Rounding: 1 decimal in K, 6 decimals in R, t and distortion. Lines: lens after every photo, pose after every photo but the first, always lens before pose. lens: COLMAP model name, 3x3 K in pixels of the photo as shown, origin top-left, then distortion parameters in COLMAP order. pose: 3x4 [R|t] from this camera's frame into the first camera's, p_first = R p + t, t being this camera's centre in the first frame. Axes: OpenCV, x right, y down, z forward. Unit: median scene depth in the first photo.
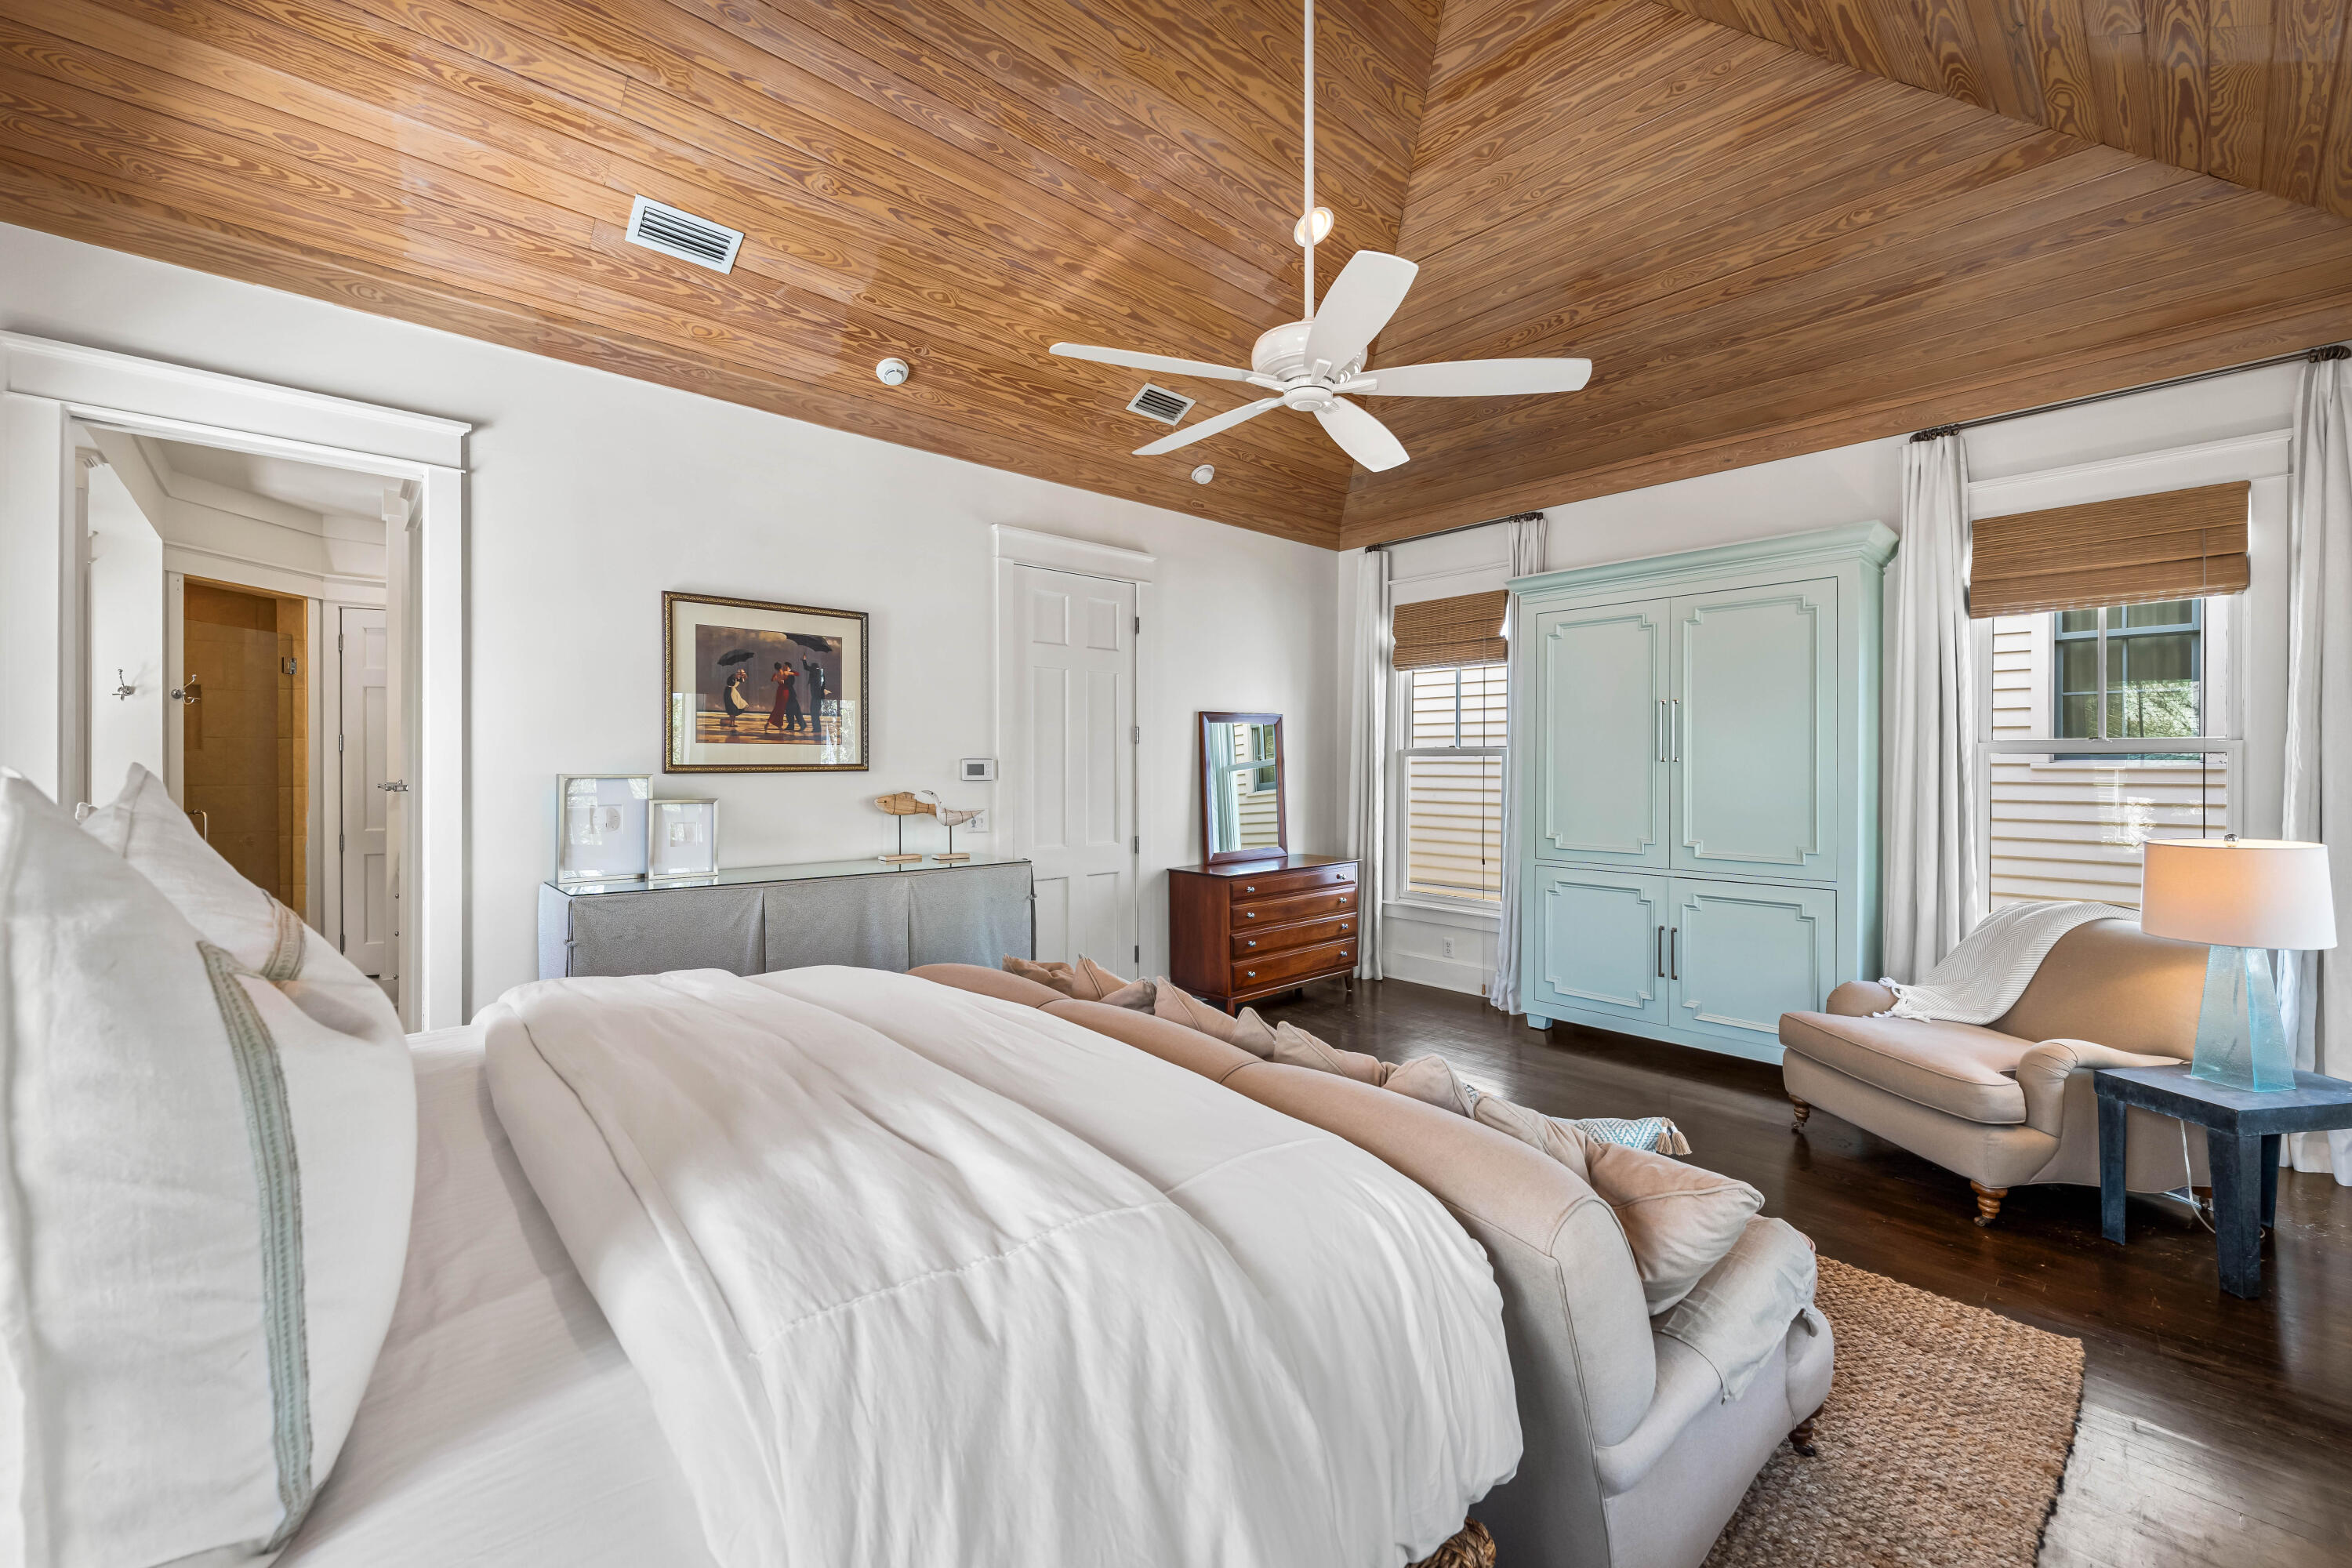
lens RADIAL K [[927.9, 0, 1170.6], [0, 927.9, 765.8], [0, 0, 1]] dist [-0.001616, 0.000080]
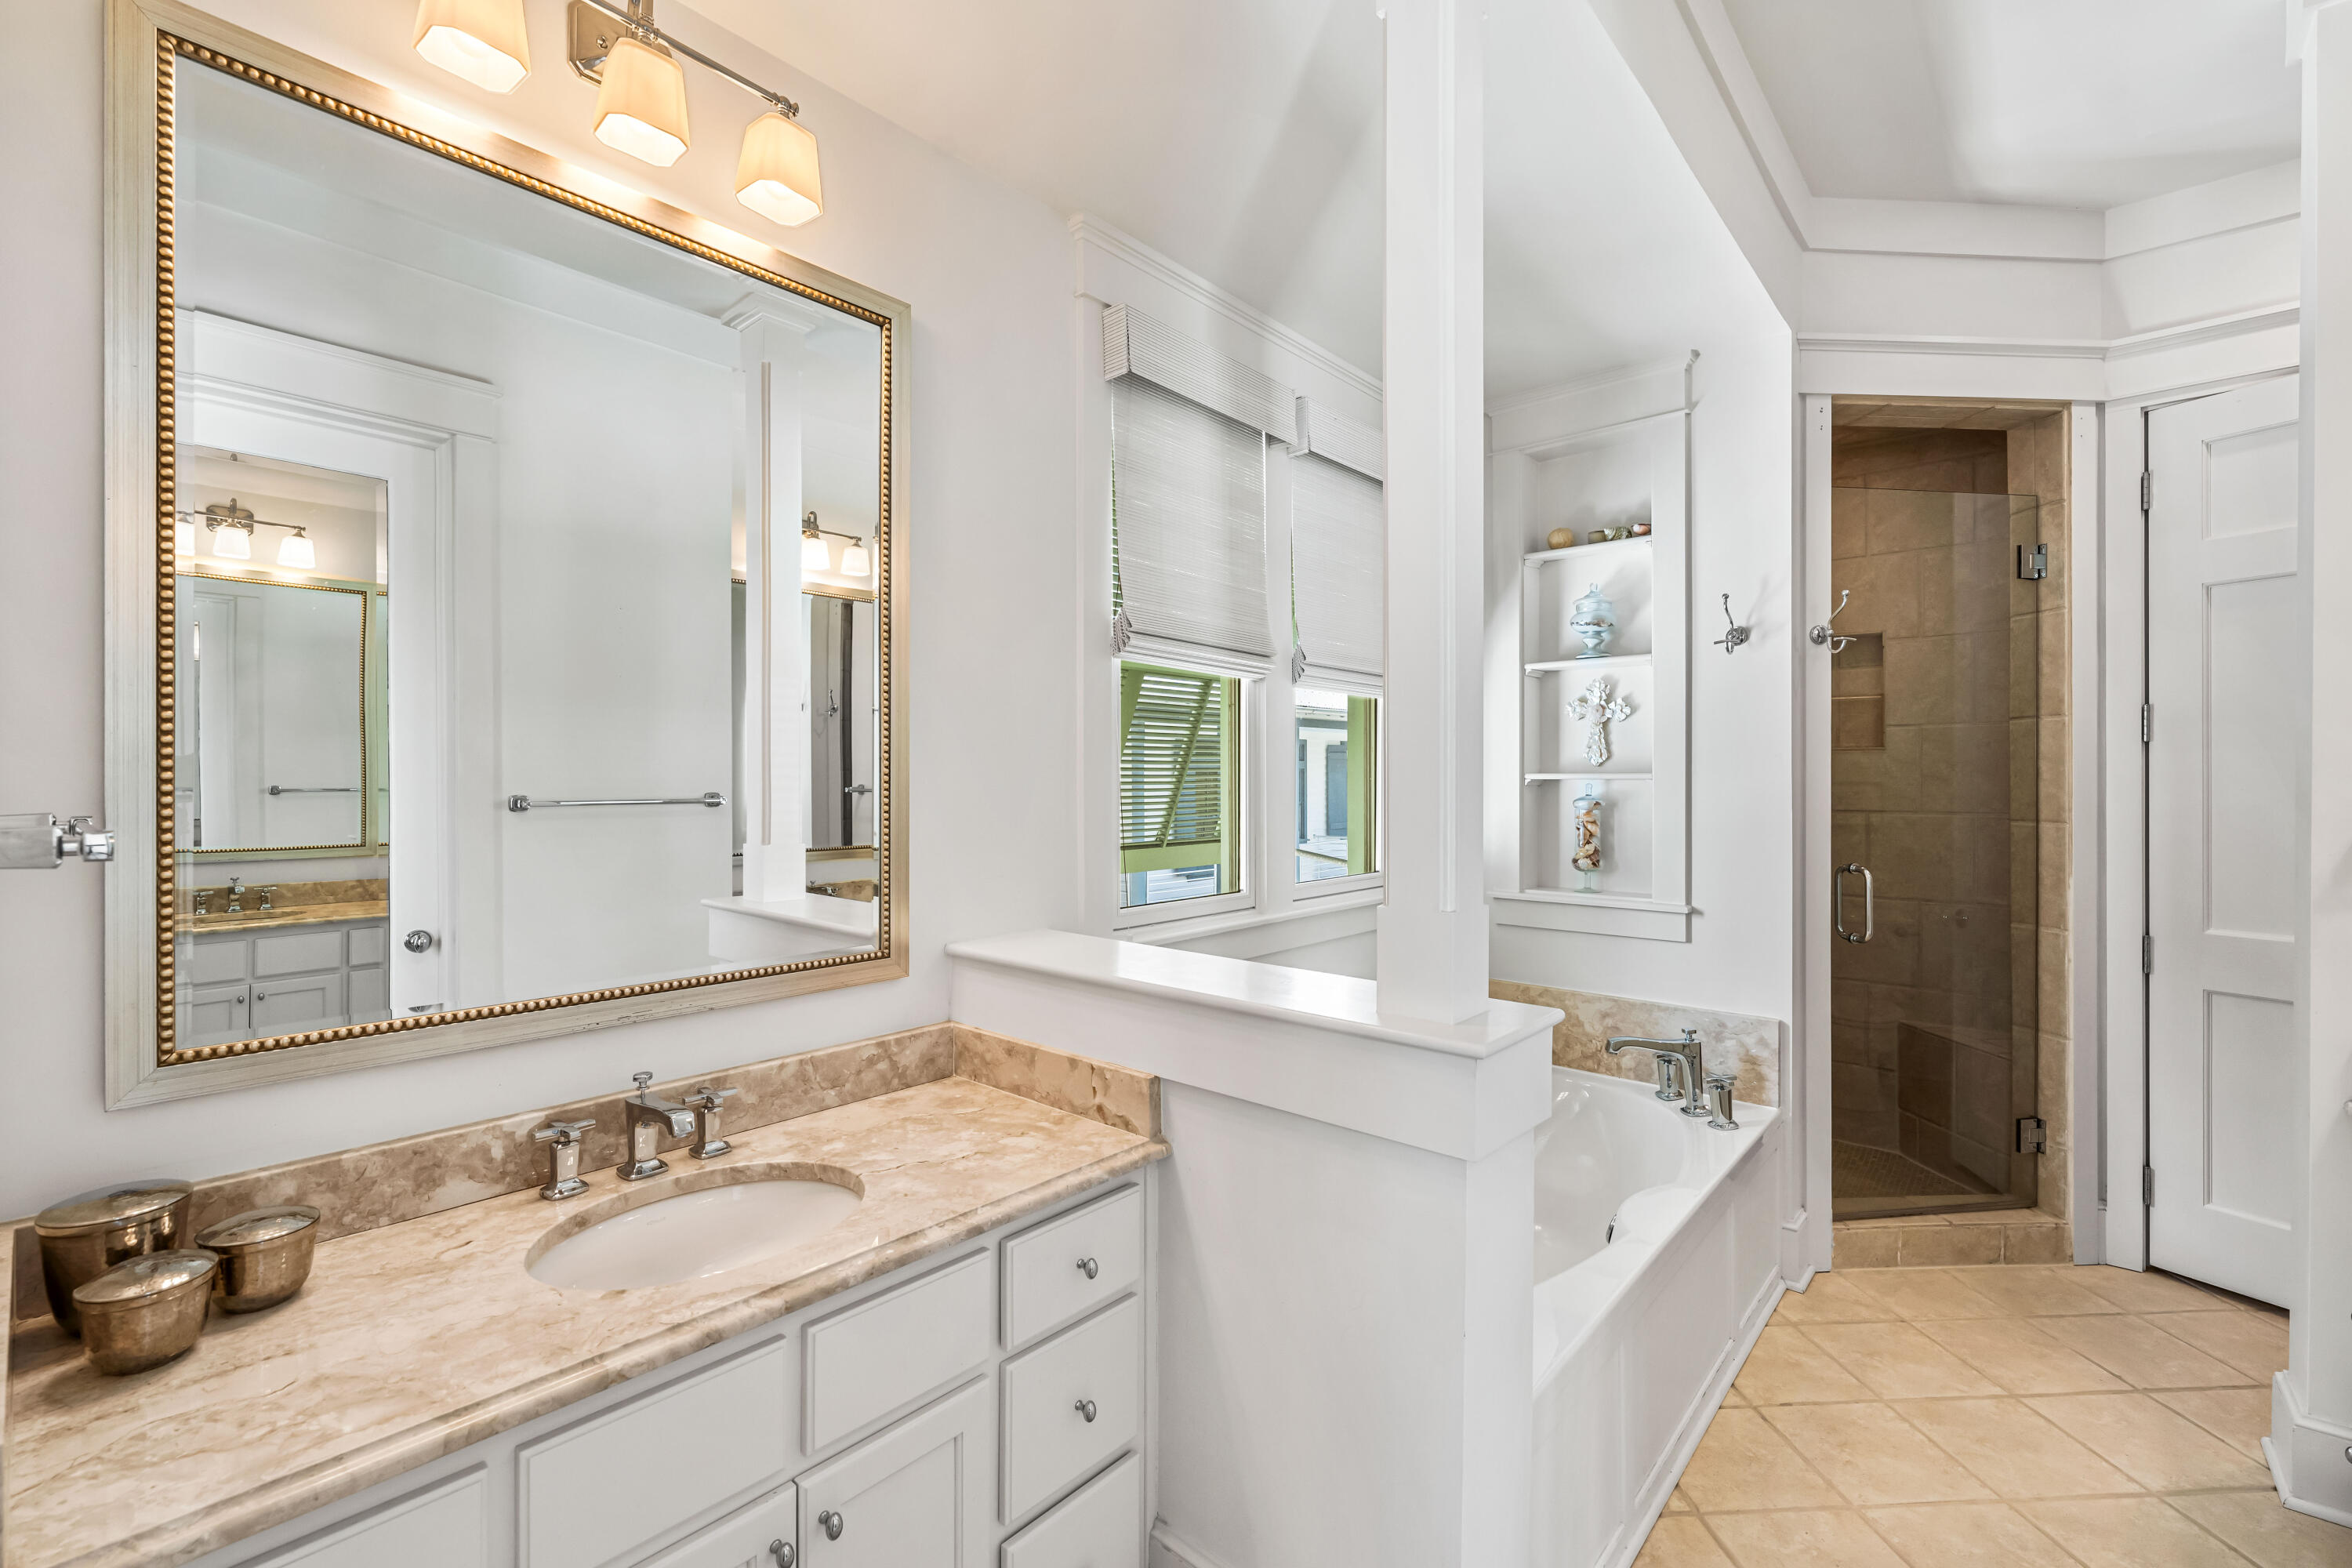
lens RADIAL K [[1012.8, 0, 1165.3], [0, 1012.8, 781.2], [0, 0, 1]] dist [0.000042, -0.000201]
pose [[0.094945, 0.003274, -0.995477, -0.483136], [0.000234, 0.999994, 0.003311, 0.000826], [0.995483, -0.000547, 0.094943, 0.515301]]
